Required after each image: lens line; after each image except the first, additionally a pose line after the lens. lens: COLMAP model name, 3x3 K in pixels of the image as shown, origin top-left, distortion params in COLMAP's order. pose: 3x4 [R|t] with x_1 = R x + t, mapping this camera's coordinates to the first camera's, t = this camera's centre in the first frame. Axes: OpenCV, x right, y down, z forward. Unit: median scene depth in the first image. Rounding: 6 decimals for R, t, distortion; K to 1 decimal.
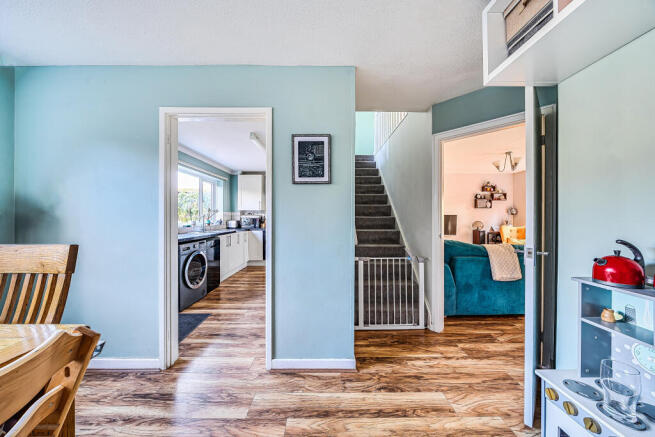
lens RADIAL K [[223.3, 0, 327.5], [0, 223.3, 218.5], [0, 0, 1]] dist [-0.002055, -0.000054]
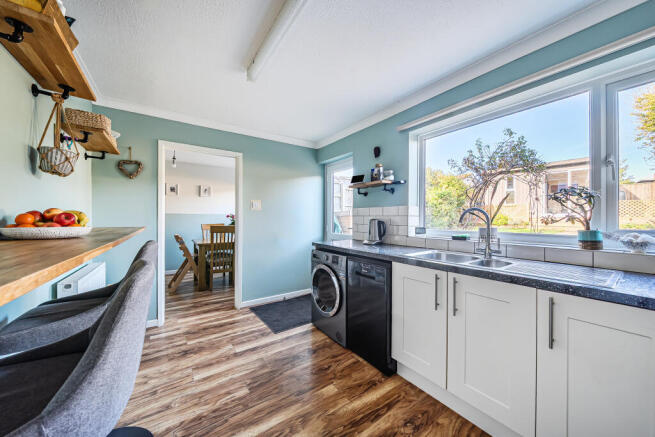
lens RADIAL K [[228.5, 0, 337.8], [0, 228.5, 216.8], [0, 0, 1]] dist [-0.002064, -0.000175]
pose [[-0.804131, 0.000053, -0.594453, -0.288338], [-0.000871, 0.999999, 0.001267, -0.020318], [0.594452, 0.001537, -0.804130, 2.674323]]
